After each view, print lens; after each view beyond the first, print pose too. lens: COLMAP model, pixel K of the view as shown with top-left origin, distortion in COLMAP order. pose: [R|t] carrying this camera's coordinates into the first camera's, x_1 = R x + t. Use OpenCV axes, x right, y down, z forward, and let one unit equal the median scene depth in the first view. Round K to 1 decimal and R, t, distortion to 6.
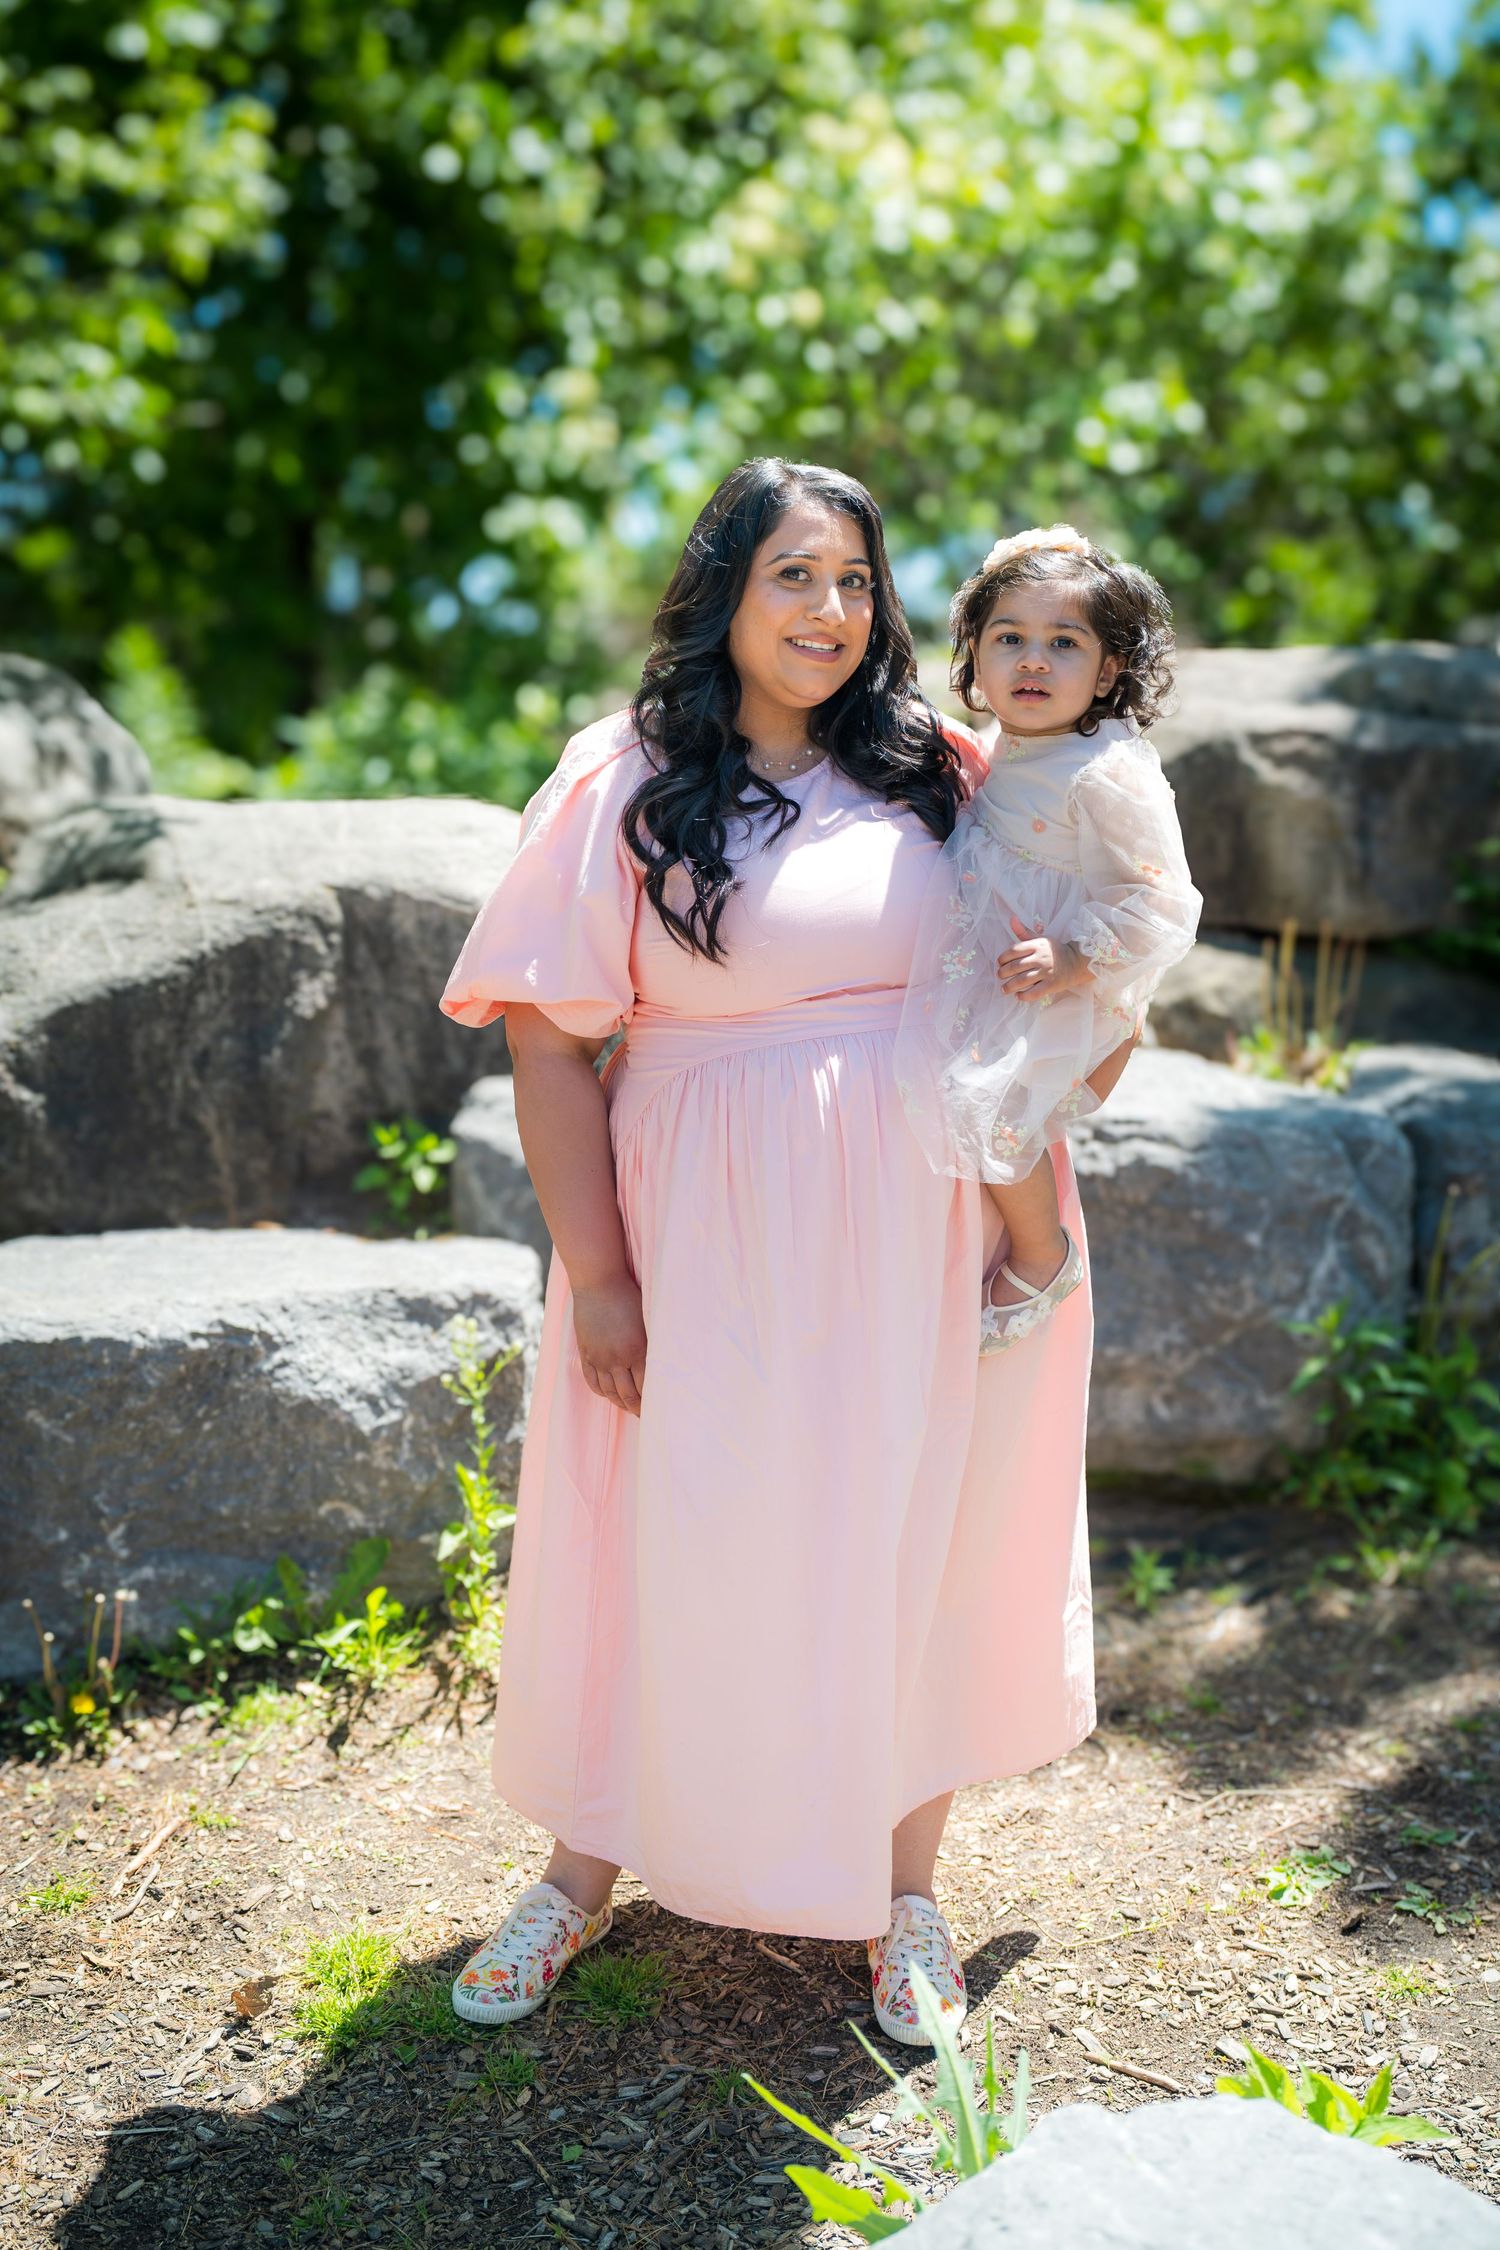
lens RADIAL K [[2641.4, 0, 754.5], [0, 2641.4, 1062.0], [0, 0, 1]] dist [0.066521, 0.039541]
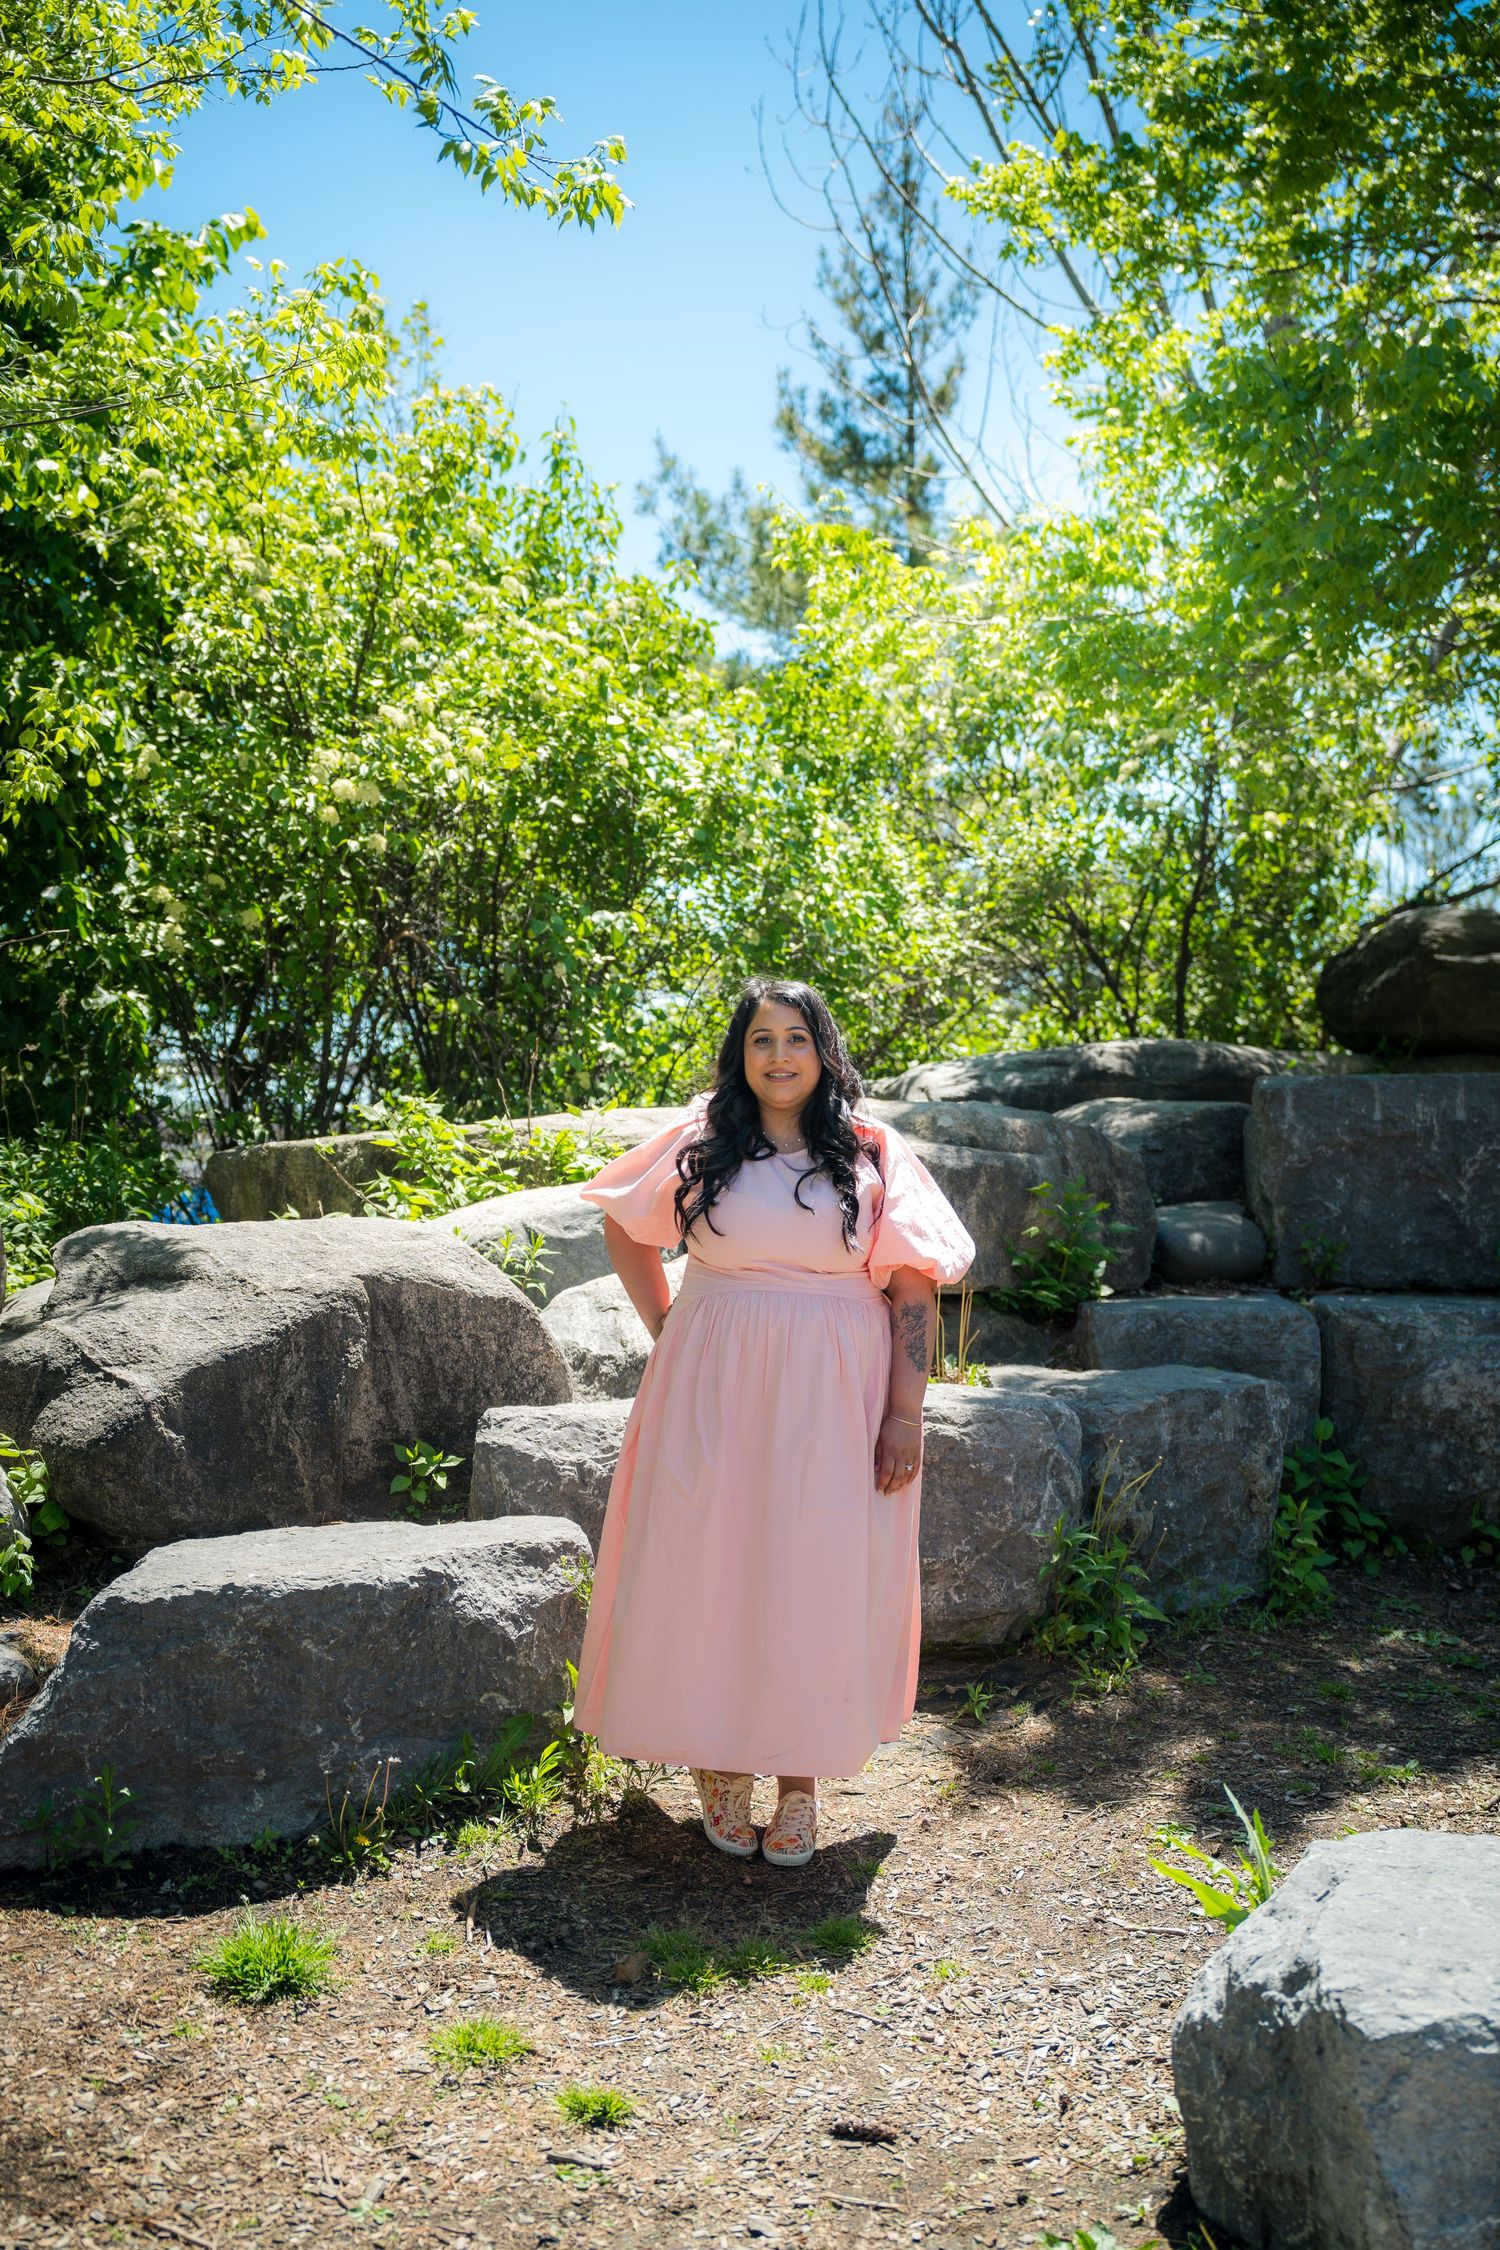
lens RADIAL K [[2482.7, 0, 746.4], [0, 2482.7, 1197.5], [0, 0, 1]] dist [0.067259, 0.037100]
pose [[0.934658, -0.022009, 0.354866, -0.462531], [0.061120, 0.993170, -0.099383, 0.037571], [-0.350255, 0.114579, 0.929620, -0.317762]]
